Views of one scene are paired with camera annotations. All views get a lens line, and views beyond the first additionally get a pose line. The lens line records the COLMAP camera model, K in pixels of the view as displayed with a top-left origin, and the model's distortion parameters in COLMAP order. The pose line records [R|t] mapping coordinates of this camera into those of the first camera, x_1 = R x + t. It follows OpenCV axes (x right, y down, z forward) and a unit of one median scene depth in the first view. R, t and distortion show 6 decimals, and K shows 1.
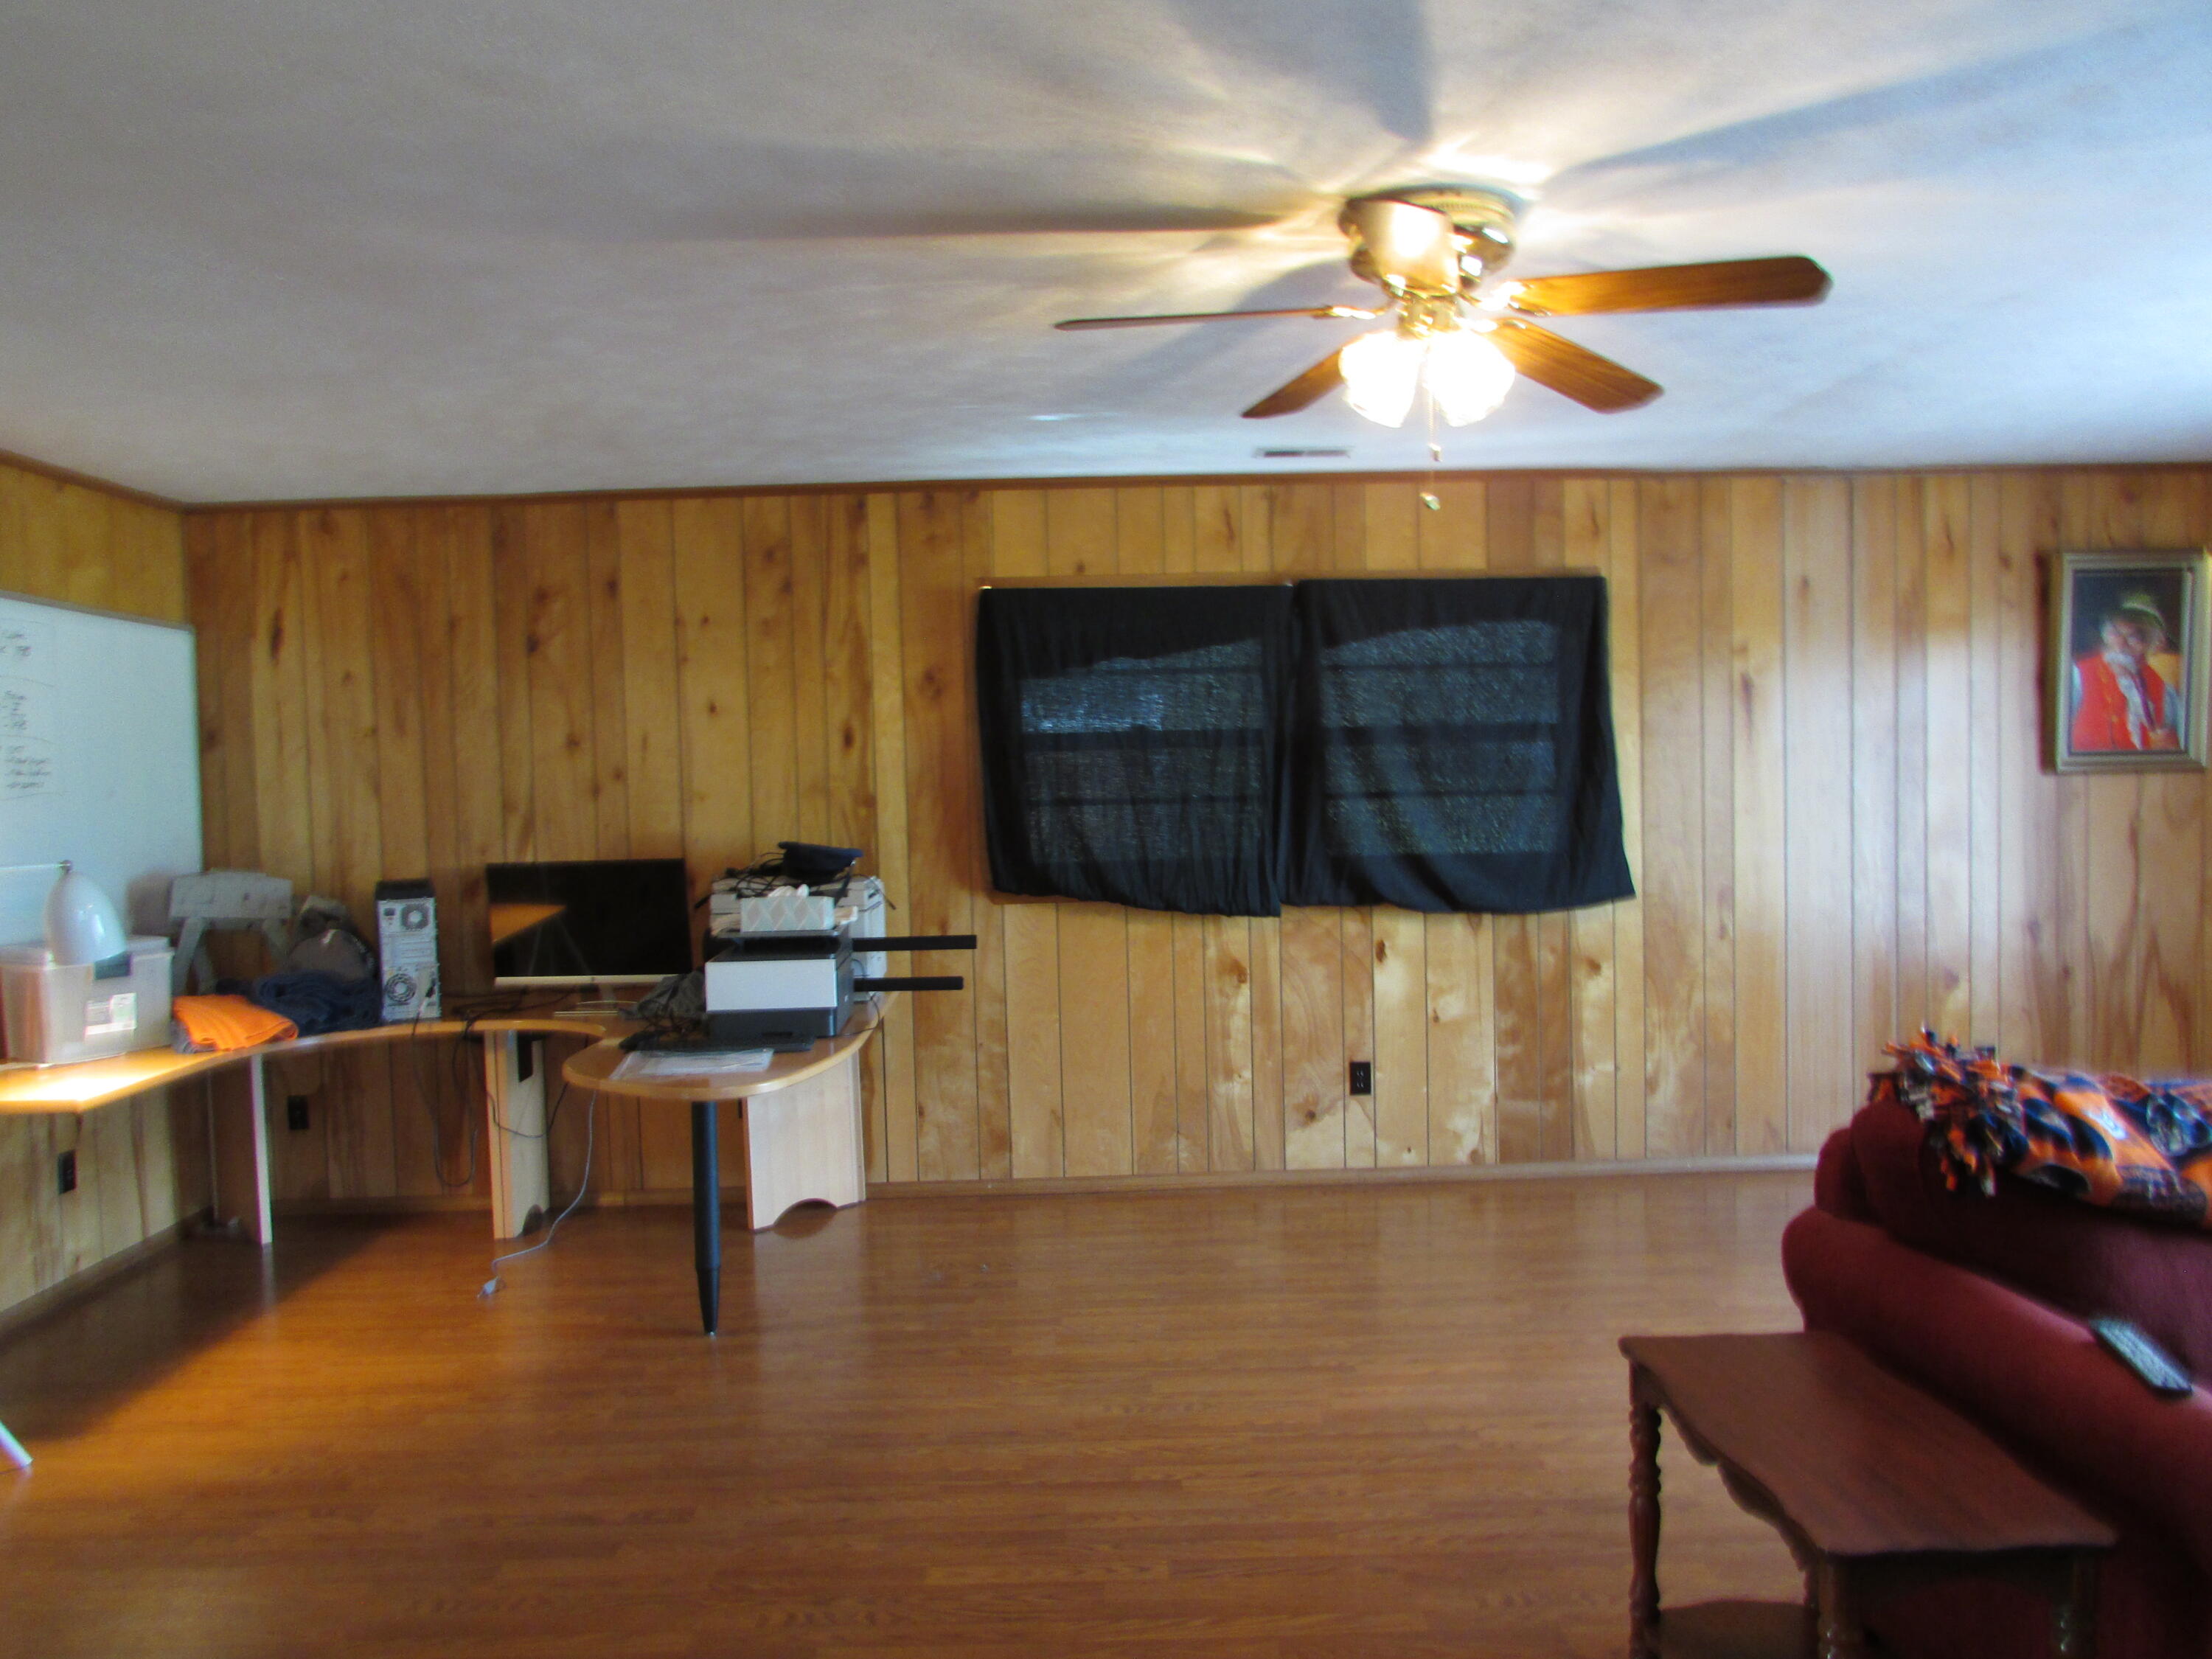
lens RADIAL K [[1590.1, 0, 1106.0], [0, 1590.1, 829.5], [0, 0, 1]] dist [-0.024723, 0.005723]
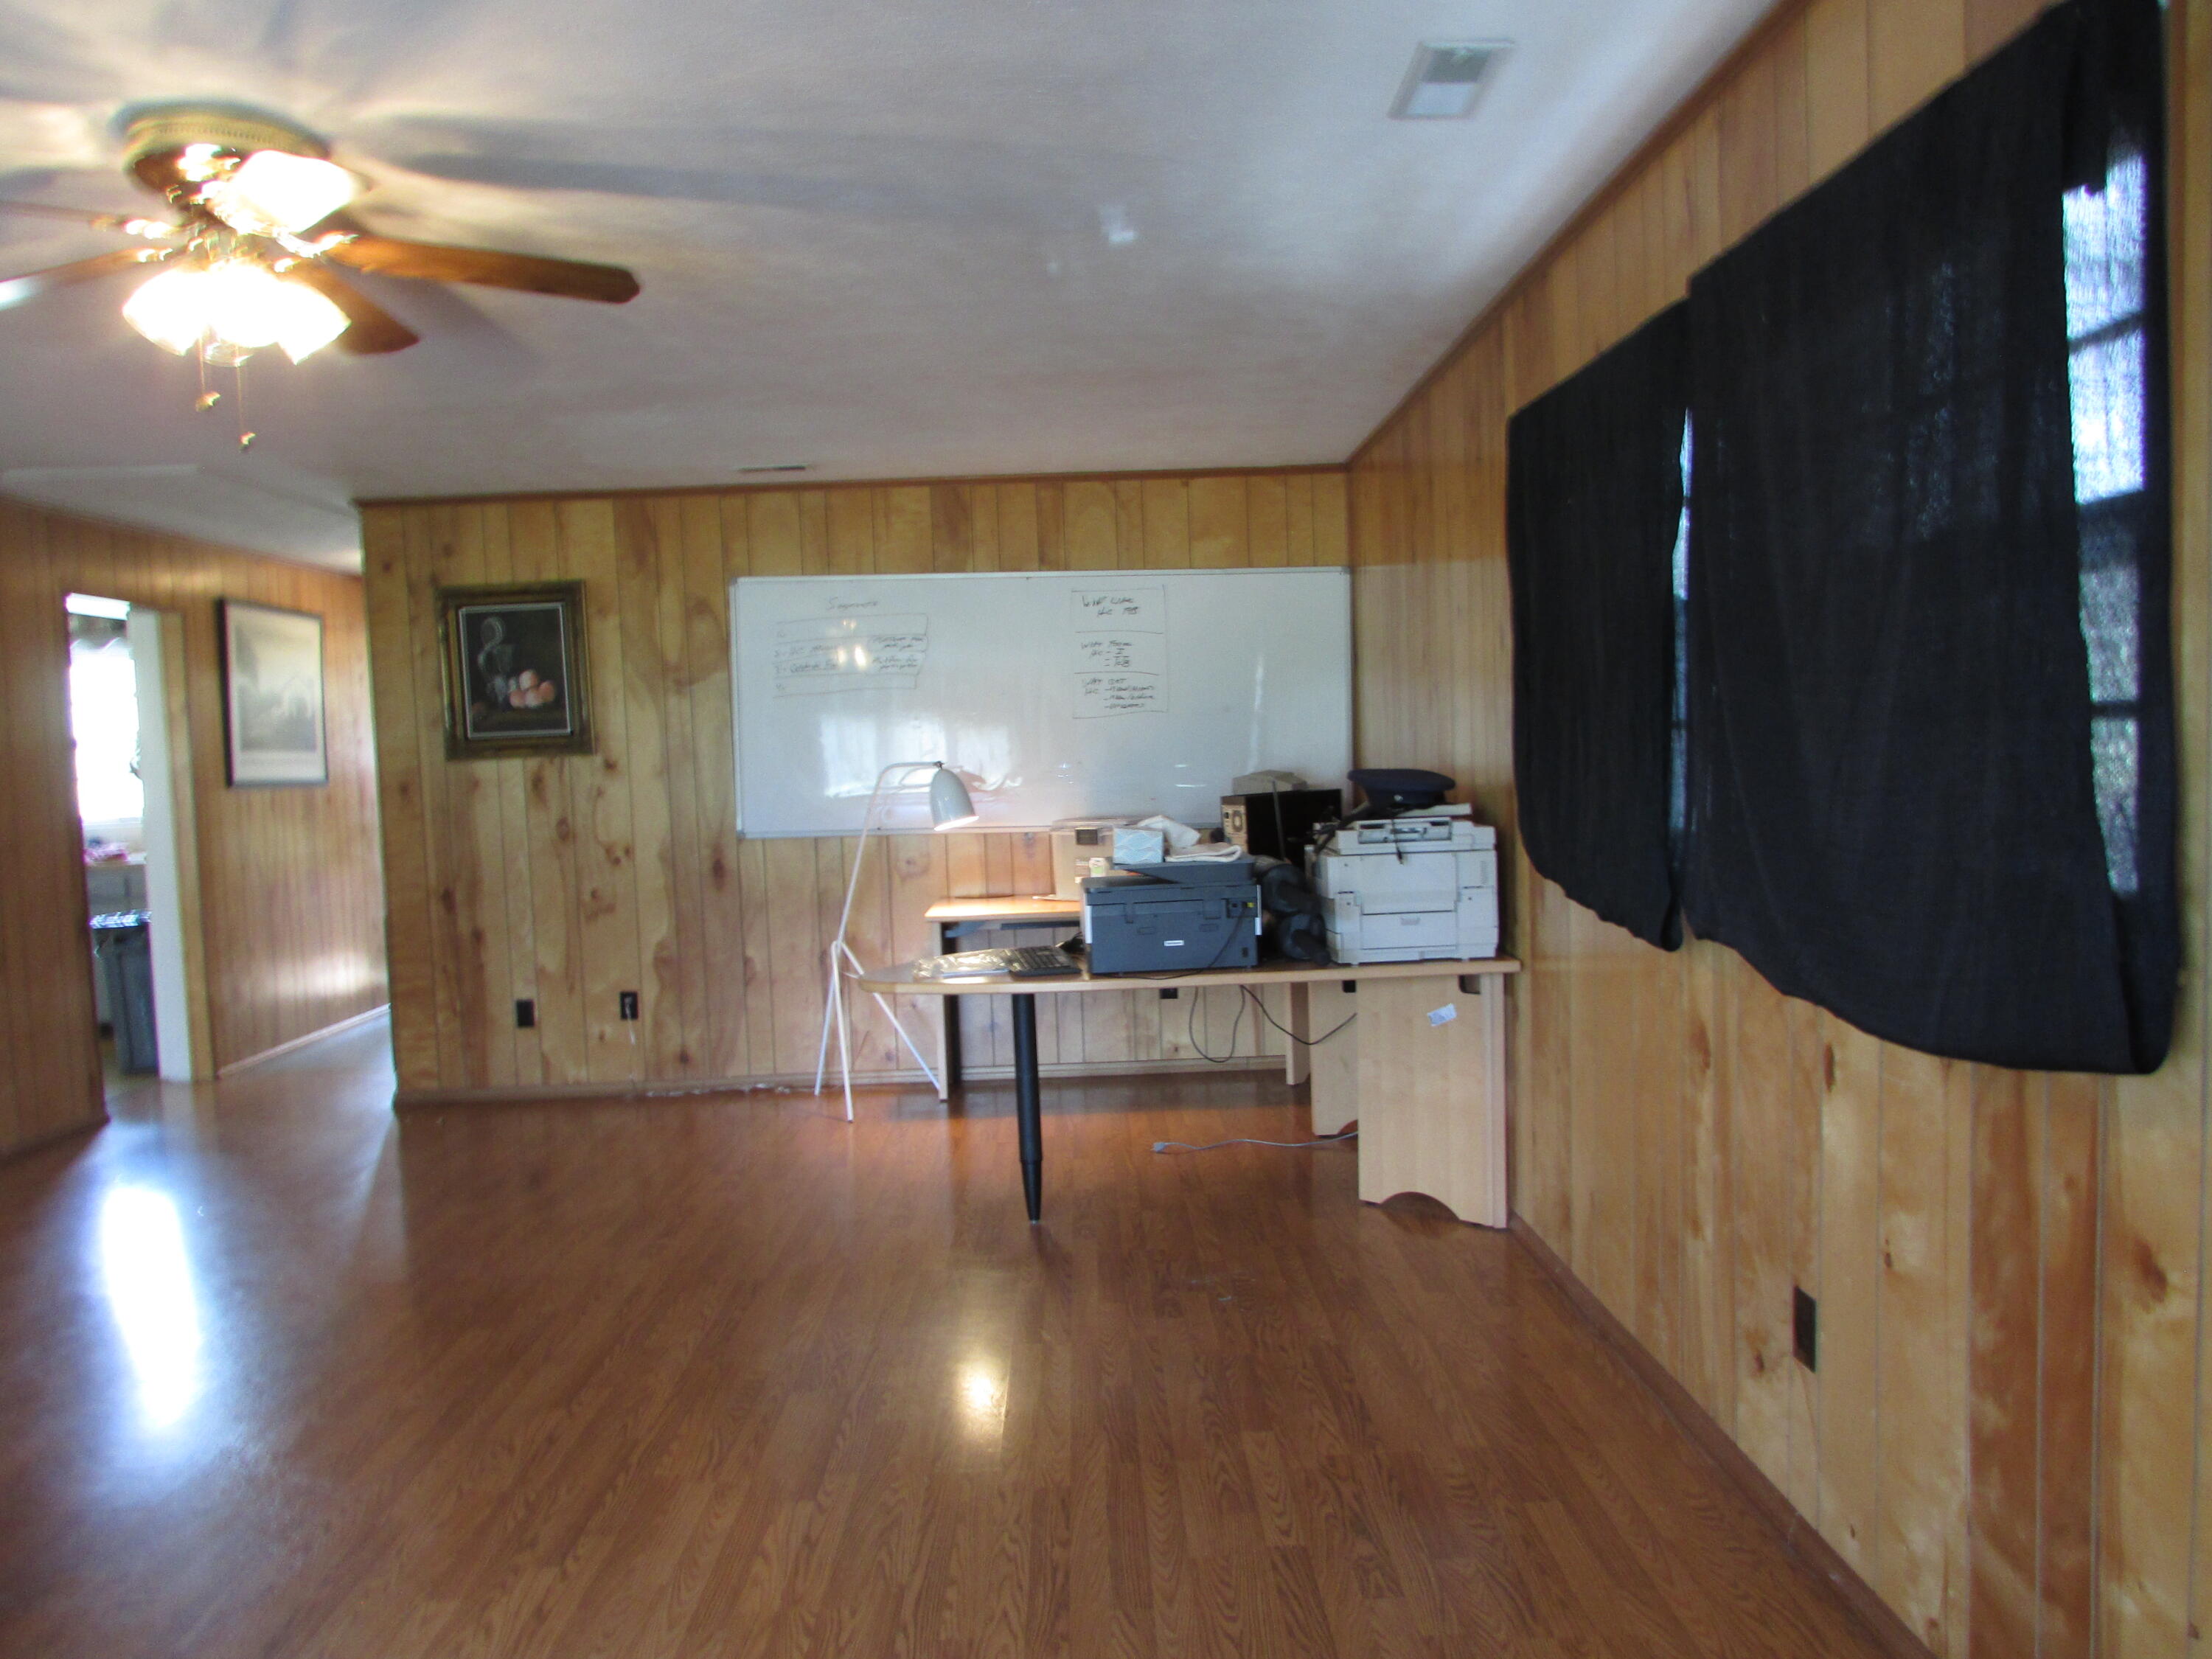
lens RADIAL K [[1590.1, 0, 1106.0], [0, 1590.1, 829.5], [0, 0, 1]] dist [-0.024723, 0.005723]
pose [[-0.004310, 0.080419, -0.996752, 0.913064], [0.000643, 0.996761, 0.080417, -0.039043], [0.999991, -0.000294, -0.004348, 1.191723]]
